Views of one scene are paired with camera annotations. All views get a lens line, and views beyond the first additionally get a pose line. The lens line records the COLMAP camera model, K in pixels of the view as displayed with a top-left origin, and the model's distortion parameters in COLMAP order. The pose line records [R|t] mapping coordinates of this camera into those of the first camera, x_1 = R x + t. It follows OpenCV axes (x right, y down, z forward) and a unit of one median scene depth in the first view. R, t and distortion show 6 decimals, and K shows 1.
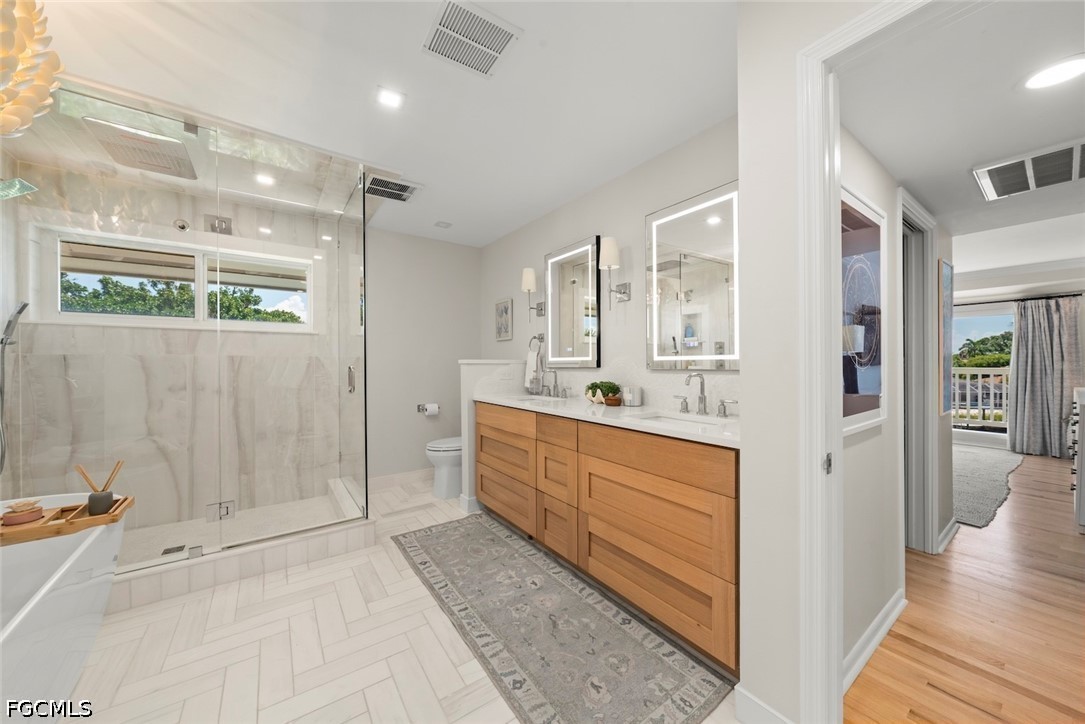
lens RADIAL K [[383.7, 0, 542.5], [0, 383.7, 362.0], [0, 0, 1]] dist [0.011736, 0.000005]
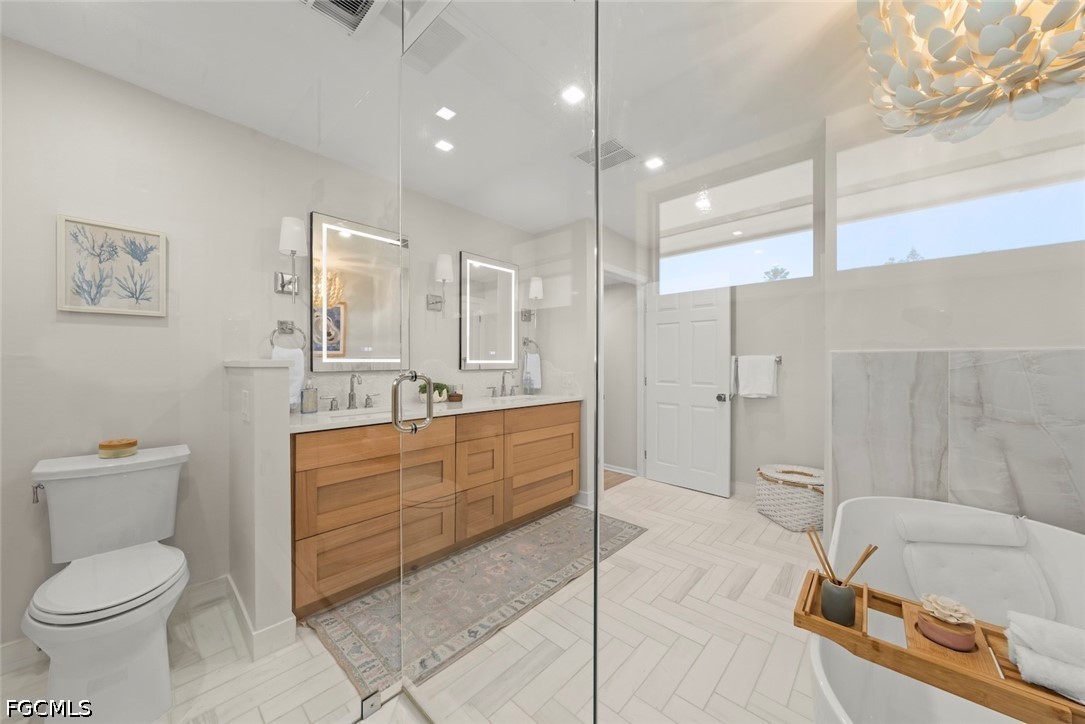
lens RADIAL K [[383.7, 0, 542.5], [0, 383.7, 362.0], [0, 0, 1]] dist [0.011736, 0.000005]
pose [[-0.206990, 0.003998, 0.978335, -1.131315], [-0.003153, 0.999984, -0.004753, -0.002807], [-0.978338, -0.004069, -0.206974, 1.082176]]
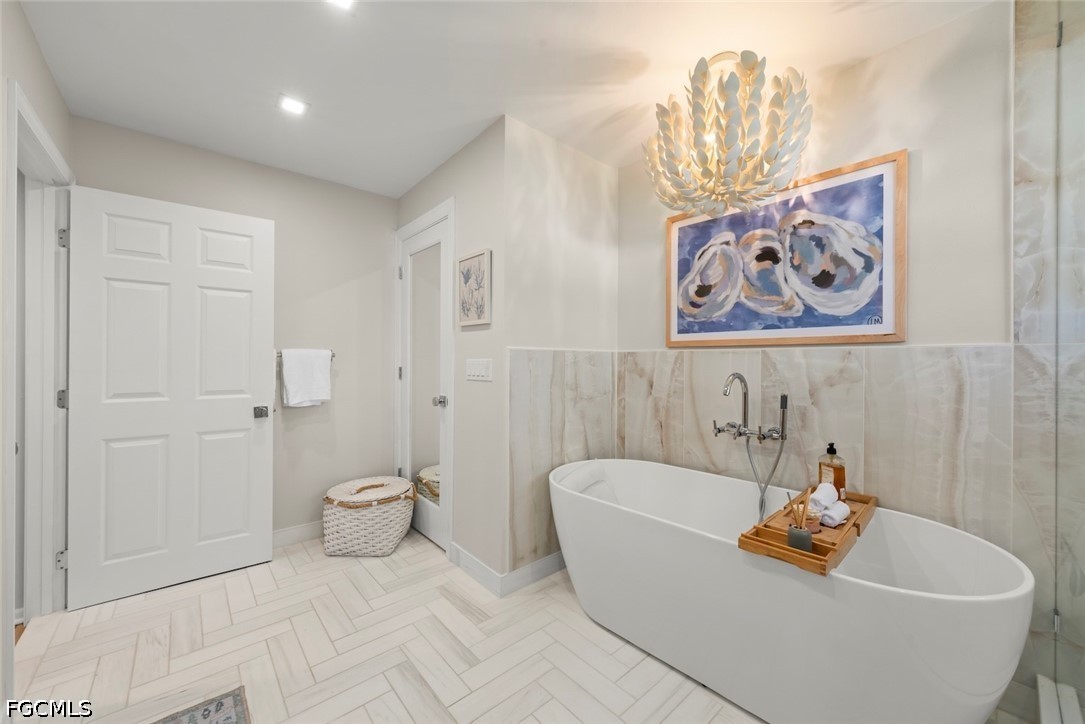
lens RADIAL K [[414.0, 0, 542.5], [0, 414.0, 362.0], [0, 0, 1]] dist [0.000431, 0.000052]
pose [[-0.995083, 0.000170, -0.099048, -0.403738], [0.000441, 0.999996, -0.002714, 0.002694], [0.099047, -0.002744, -0.995079, 1.212979]]
